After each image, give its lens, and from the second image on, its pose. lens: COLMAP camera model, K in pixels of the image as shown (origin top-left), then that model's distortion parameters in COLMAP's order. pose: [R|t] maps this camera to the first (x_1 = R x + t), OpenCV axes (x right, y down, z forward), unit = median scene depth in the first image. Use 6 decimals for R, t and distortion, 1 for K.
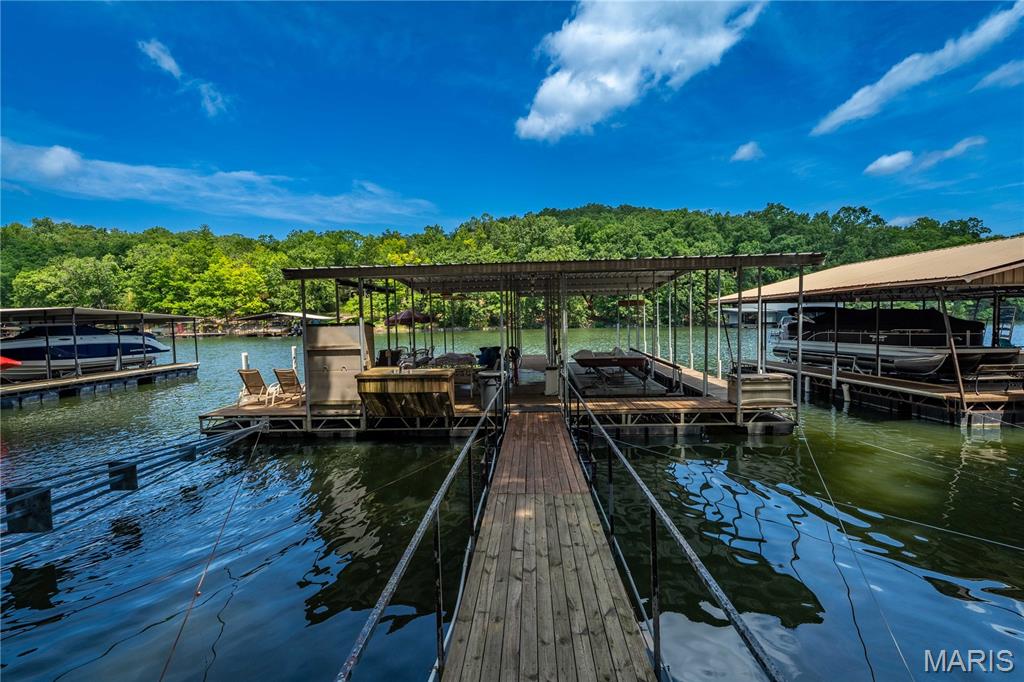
lens RADIAL K [[499.8, 0, 512.0], [0, 499.8, 341.0], [0, 0, 1]] dist [0.000452, -0.000003]
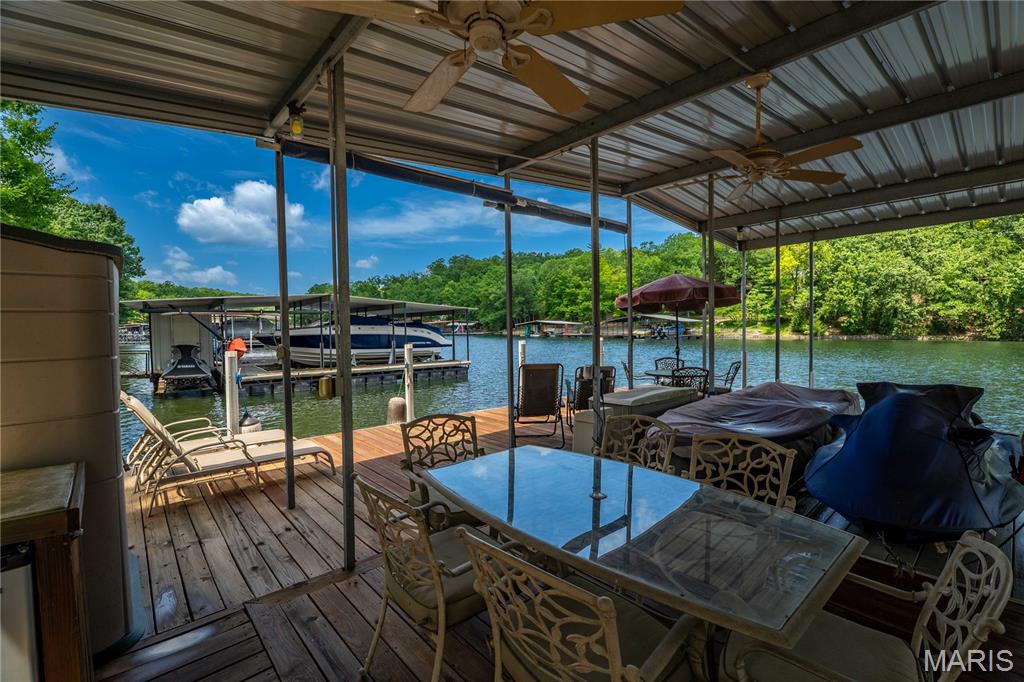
lens RADIAL K [[456.1, 0, 512.0], [0, 456.1, 341.0], [0, 0, 1]] dist [-0.003525, 0.000093]
pose [[0.703073, 0.037998, -0.710101, -0.006002], [-0.045078, 0.998945, 0.008822, -0.000523], [0.709687, 0.025807, 0.704044, 0.167197]]
